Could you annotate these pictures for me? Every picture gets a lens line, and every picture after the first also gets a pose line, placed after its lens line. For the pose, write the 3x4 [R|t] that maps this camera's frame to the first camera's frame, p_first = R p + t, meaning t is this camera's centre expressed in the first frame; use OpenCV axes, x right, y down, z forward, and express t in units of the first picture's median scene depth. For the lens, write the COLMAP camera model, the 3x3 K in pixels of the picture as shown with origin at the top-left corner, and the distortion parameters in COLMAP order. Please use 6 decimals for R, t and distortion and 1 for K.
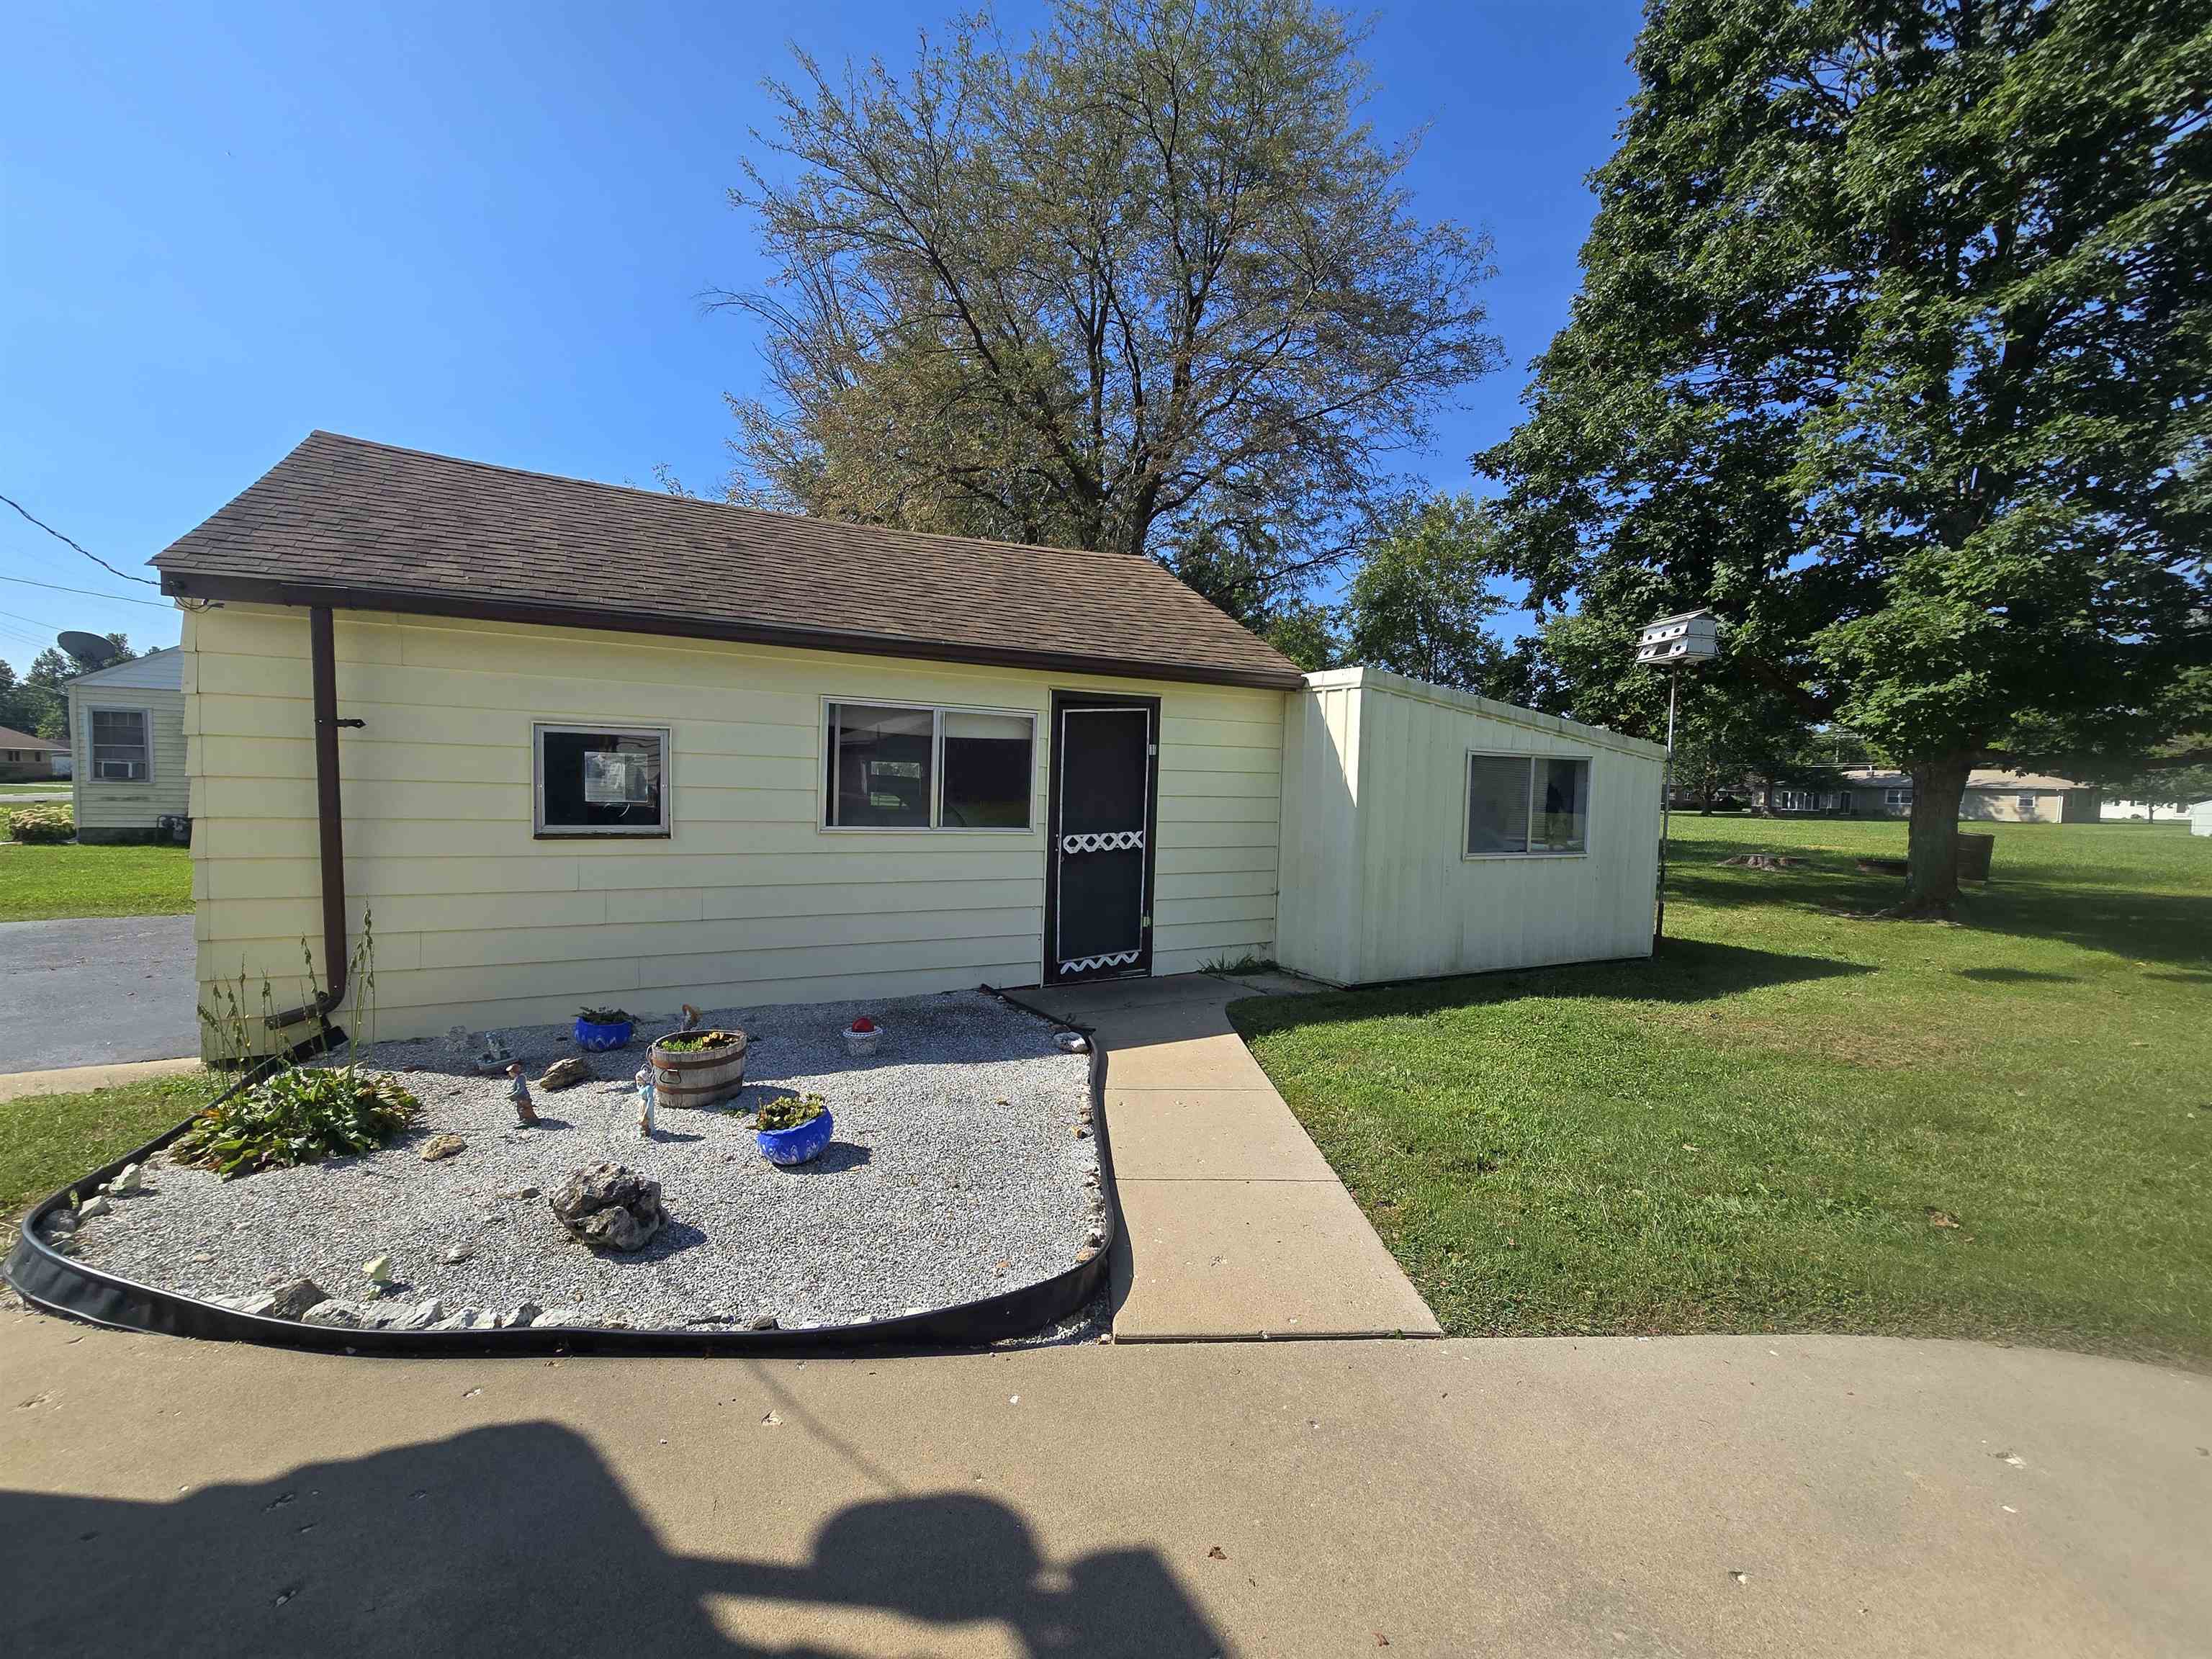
lens RADIAL K [[906.8, 0, 1093.4], [0, 906.8, 840.5], [0, 0, 1]] dist [-0.001880, -0.000031]
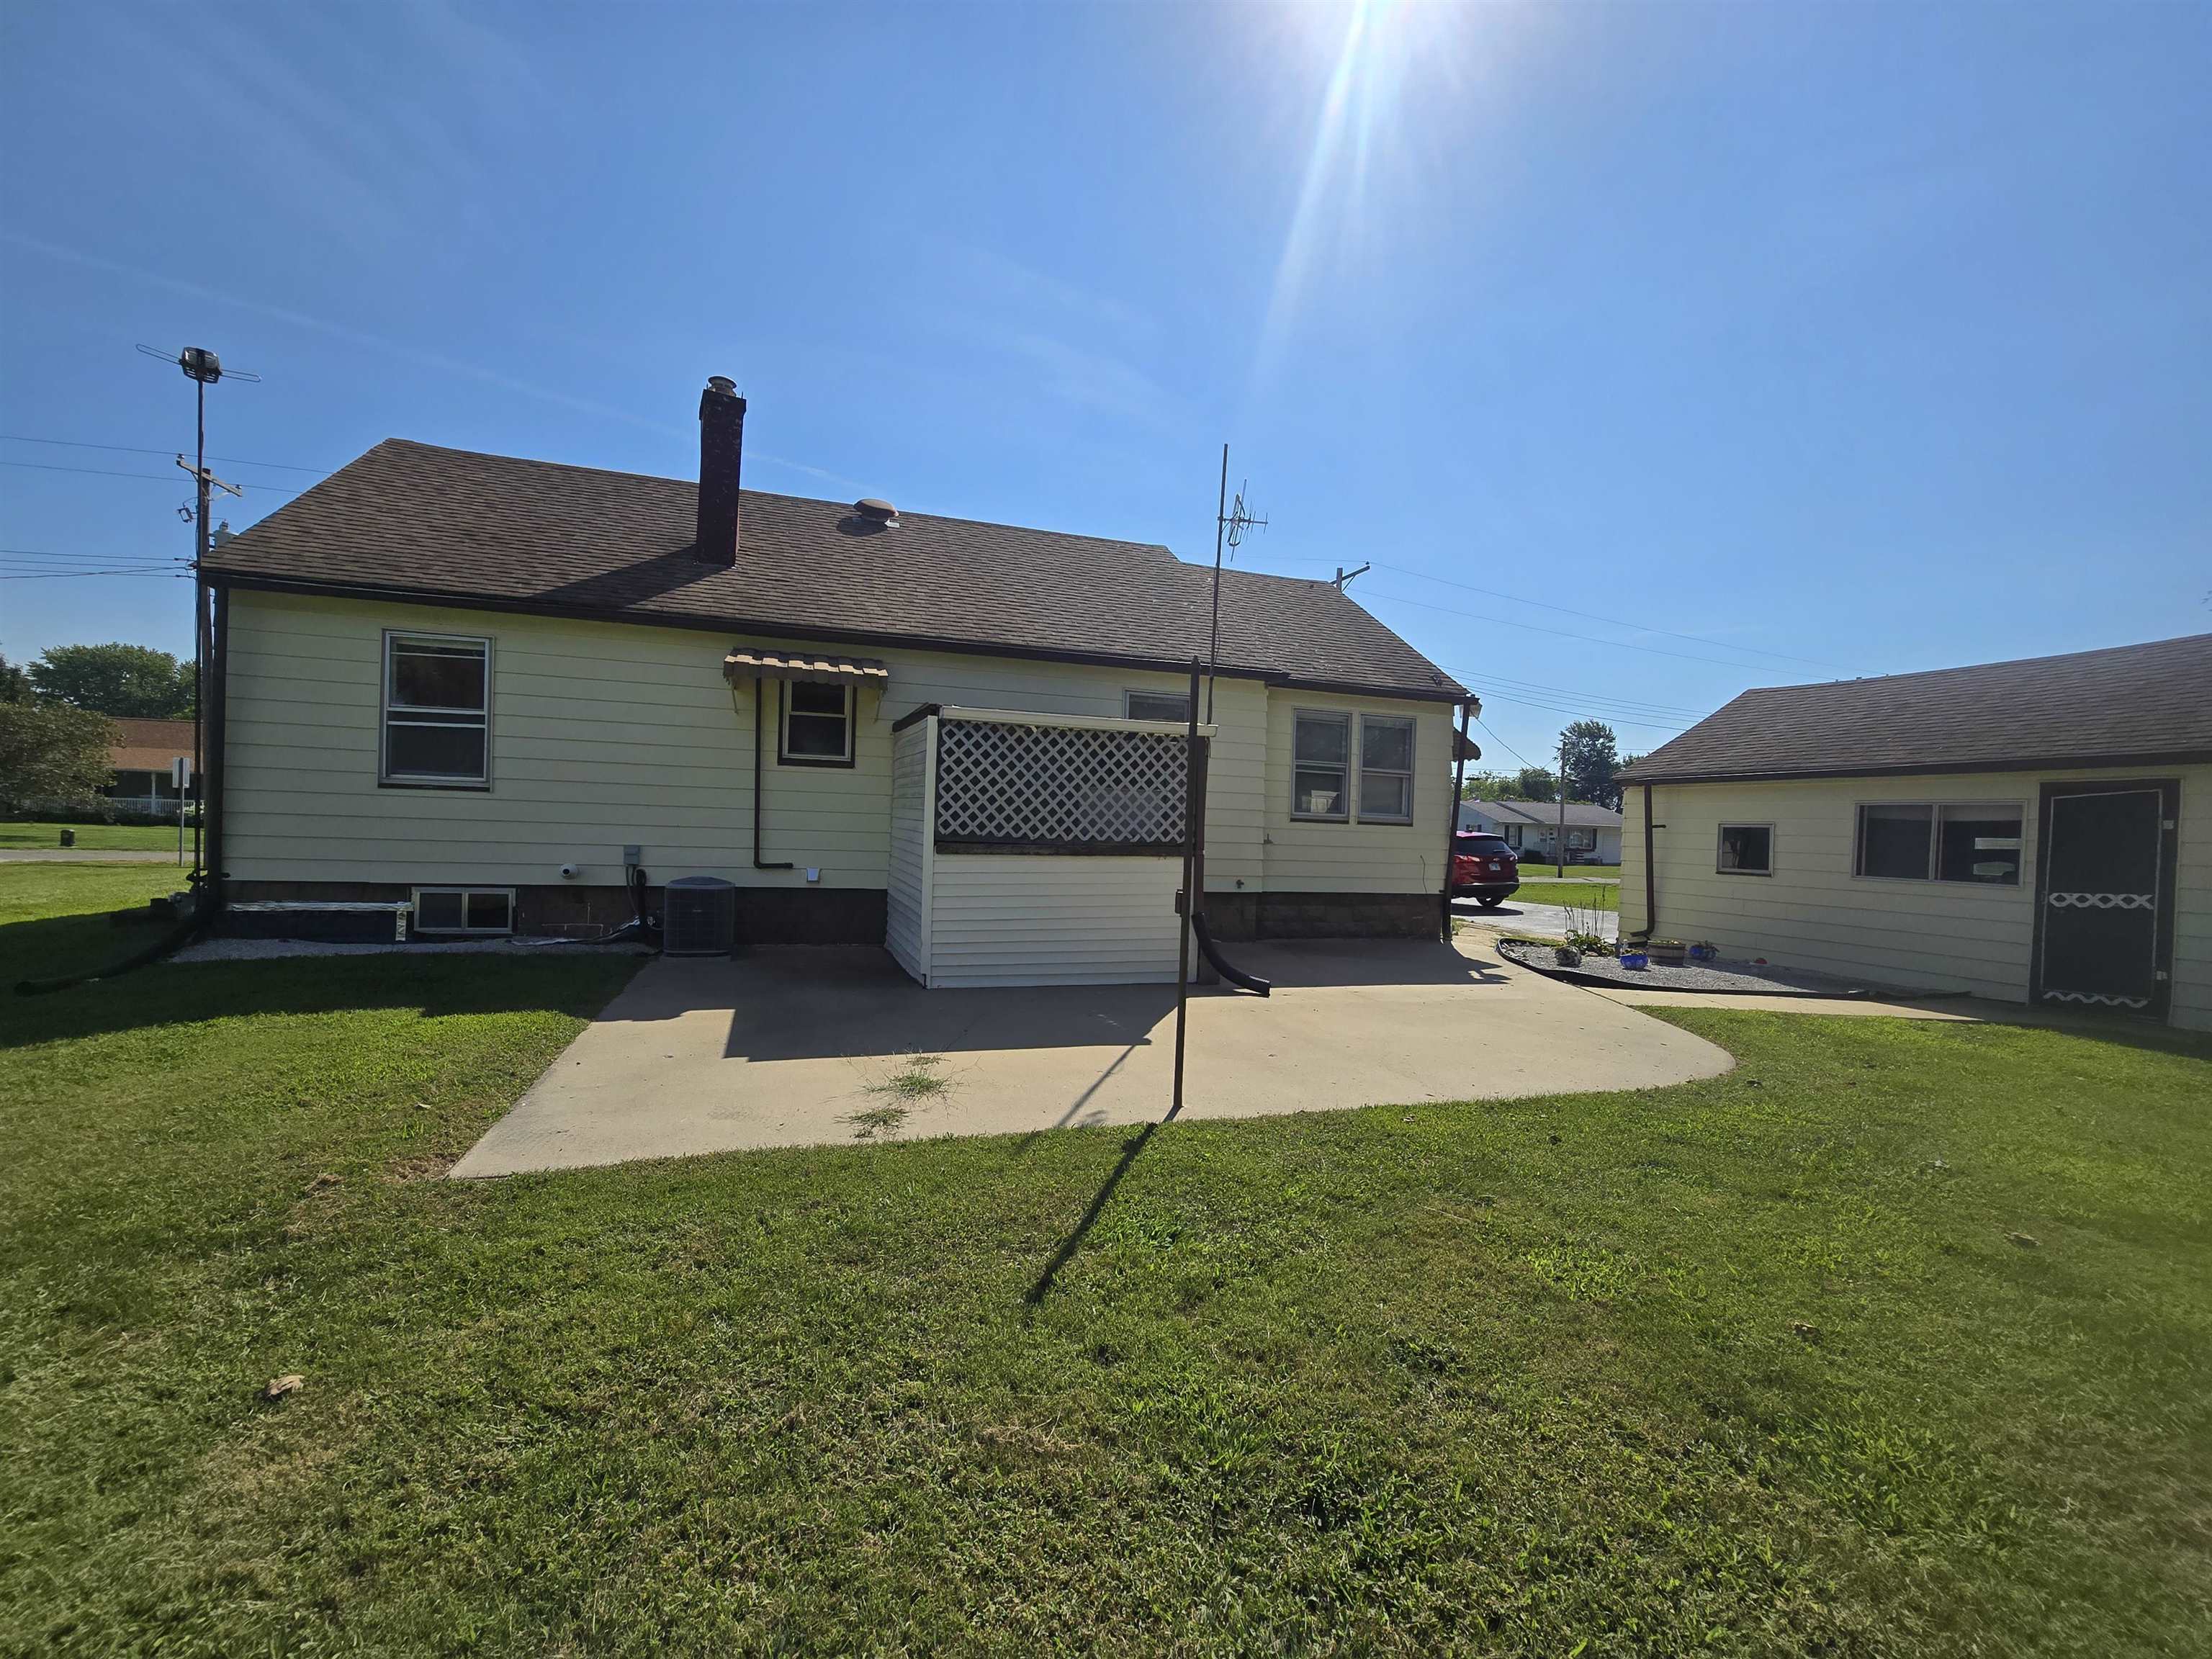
lens RADIAL K [[906.8, 0, 1093.4], [0, 906.8, 840.5], [0, 0, 1]] dist [-0.001880, -0.000031]
pose [[-0.169245, -0.017573, -0.985417, 1.495731], [-0.100722, 0.994915, -0.000444, 0.060024], [0.980414, 0.099178, -0.170155, -0.143442]]
